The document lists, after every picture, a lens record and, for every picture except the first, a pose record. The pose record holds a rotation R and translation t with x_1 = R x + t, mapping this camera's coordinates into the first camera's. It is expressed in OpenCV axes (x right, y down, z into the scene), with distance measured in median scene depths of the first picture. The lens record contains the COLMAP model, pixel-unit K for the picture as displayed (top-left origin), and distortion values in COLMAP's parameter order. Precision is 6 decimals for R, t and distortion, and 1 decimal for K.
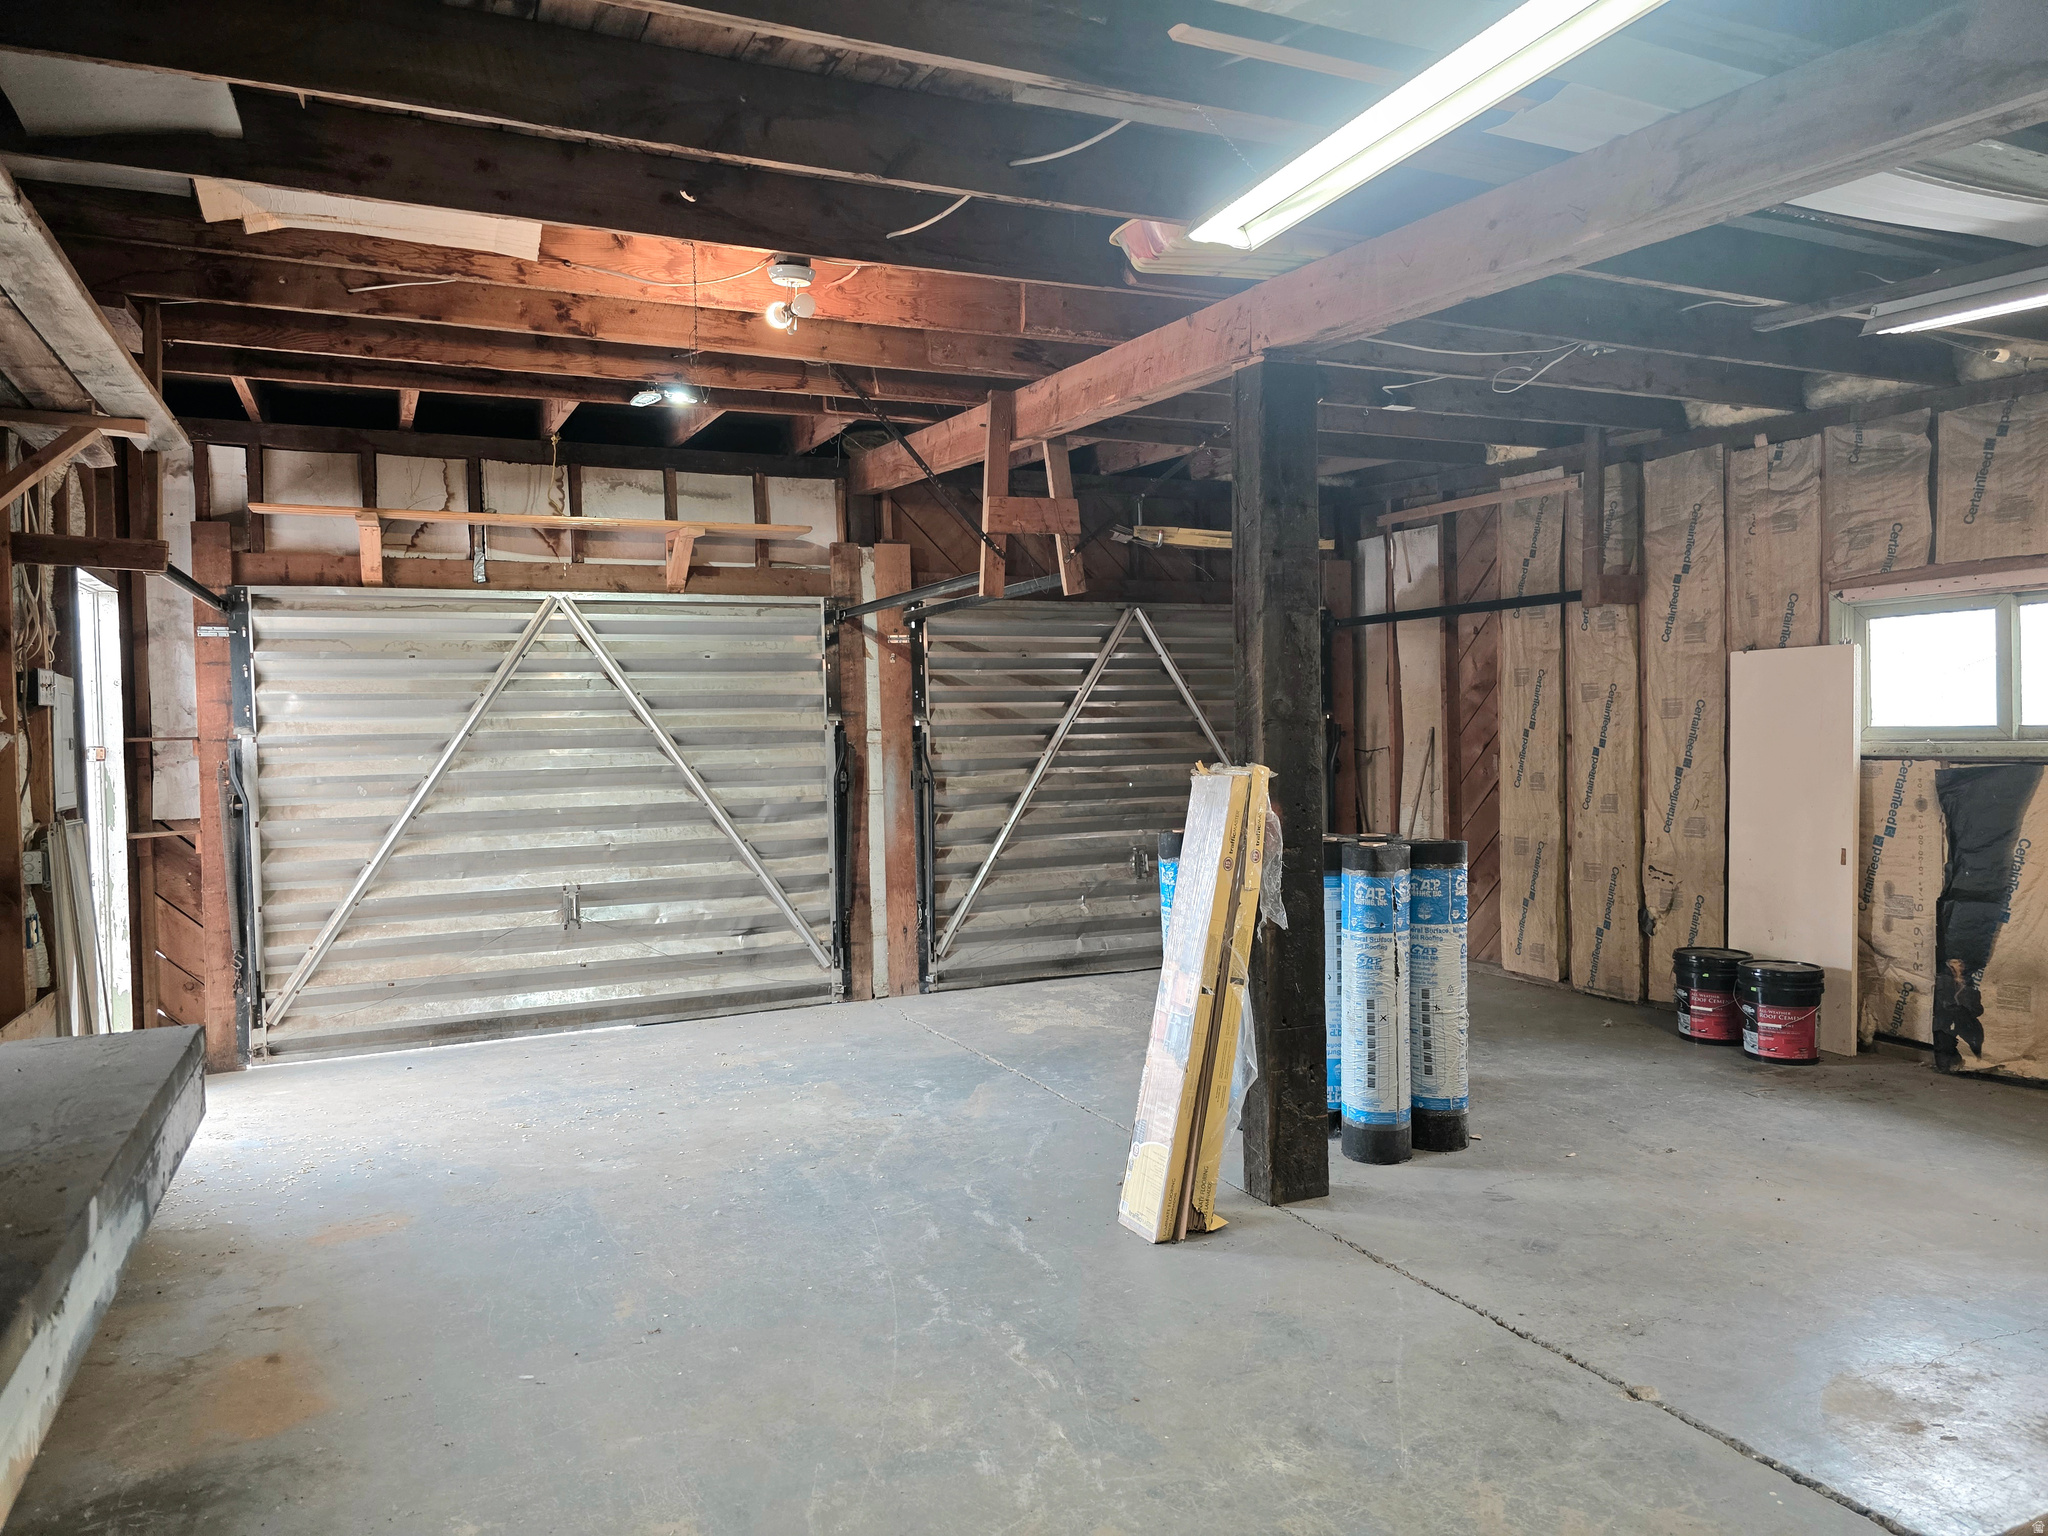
lens RADIAL K [[1373.8, 0, 1013.6], [0, 1373.8, 766.8], [0, 0, 1]] dist [0.044000, -0.010470]
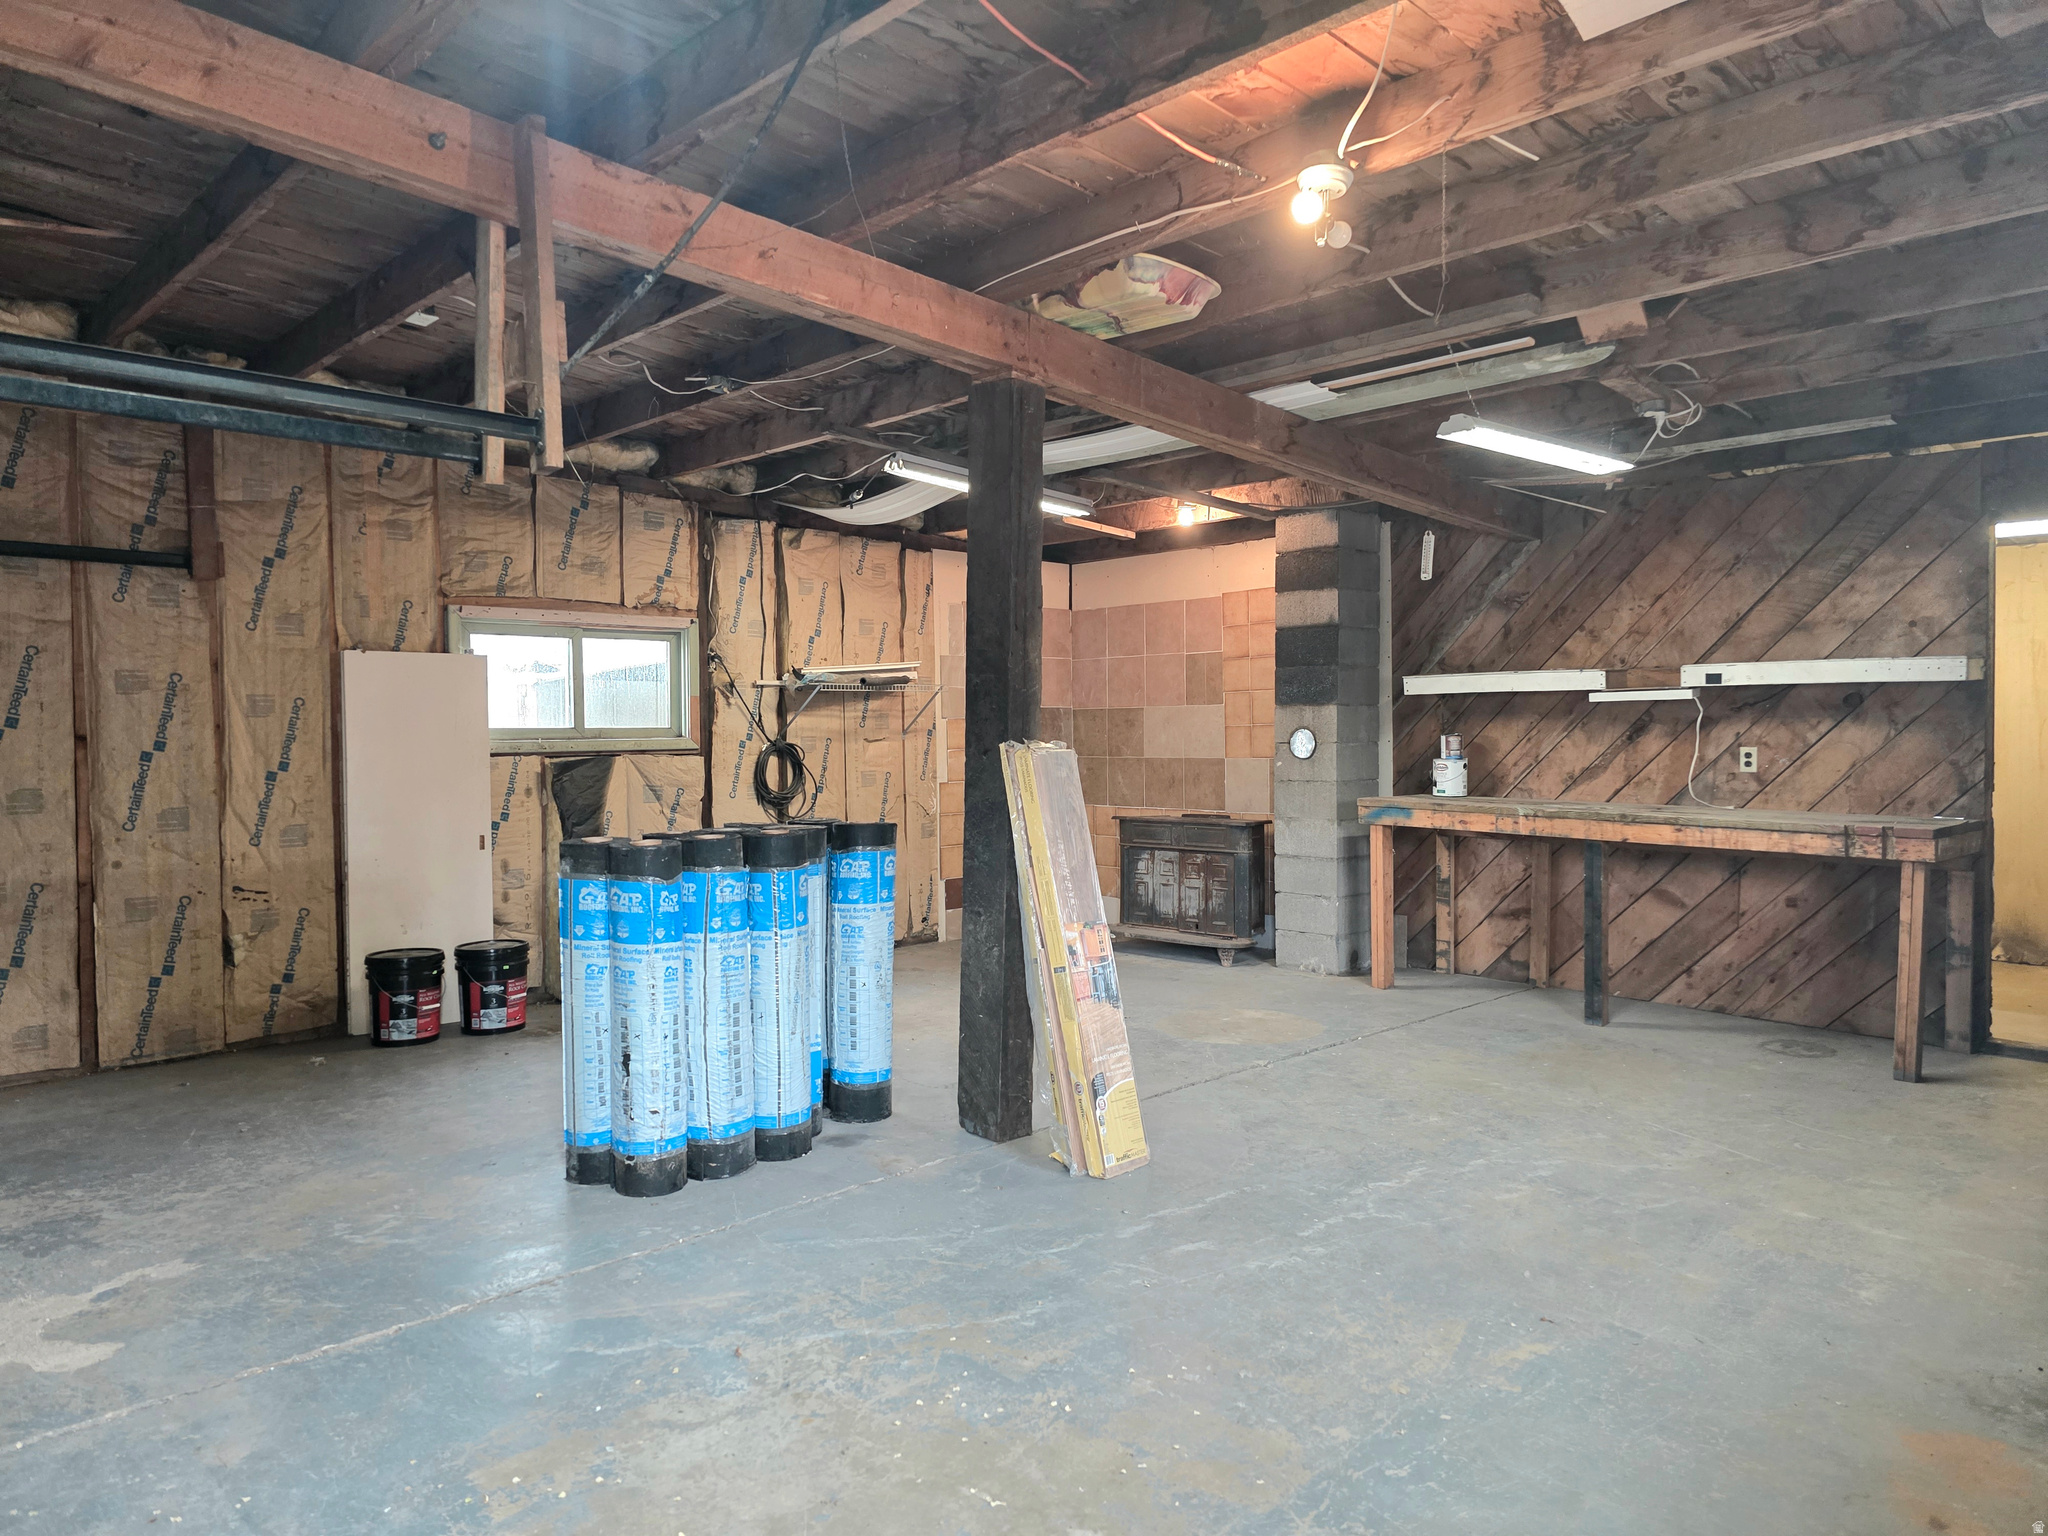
lens RADIAL K [[1373.8, 0, 1012.9], [0, 1373.8, 772.5], [0, 0, 1]] dist [0.044000, -0.010470]
pose [[-0.323531, -0.010862, 0.946155, -0.579203], [0.038508, 0.998955, 0.024635, -0.003058], [-0.945434, 0.044405, -0.322775, 0.913447]]
